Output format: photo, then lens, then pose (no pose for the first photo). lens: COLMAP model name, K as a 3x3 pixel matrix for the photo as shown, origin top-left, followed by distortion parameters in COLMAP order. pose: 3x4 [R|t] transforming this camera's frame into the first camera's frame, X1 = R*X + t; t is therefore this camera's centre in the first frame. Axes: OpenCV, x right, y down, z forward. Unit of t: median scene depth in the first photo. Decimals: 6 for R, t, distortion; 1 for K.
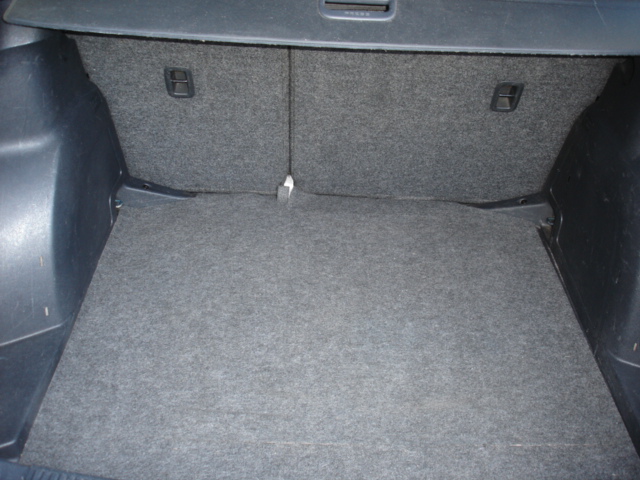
lens RADIAL K [[714.5, 0, 320.0], [0, 714.5, 240.0], [0, 0, 1]] dist [-0.066034, -0.132732]
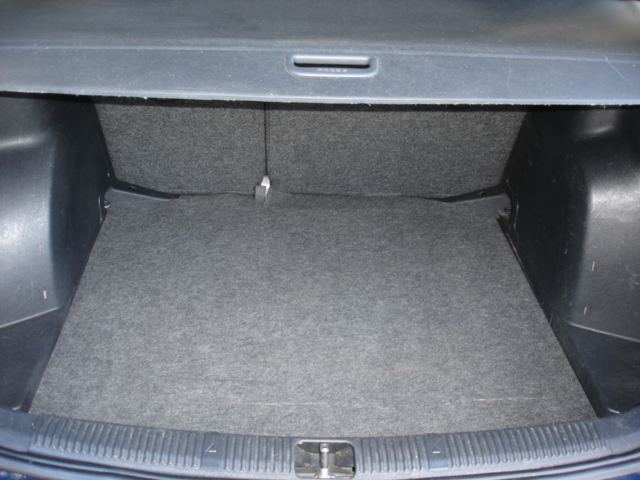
lens RADIAL K [[714.5, 0, 320.0], [0, 714.5, 240.0], [0, 0, 1]] dist [-0.066034, -0.132732]
pose [[0.999055, -0.027221, 0.033892, -0.000570], [0.028691, 0.998634, -0.043665, 0.069436], [-0.032657, 0.044596, 0.998471, -0.088523]]
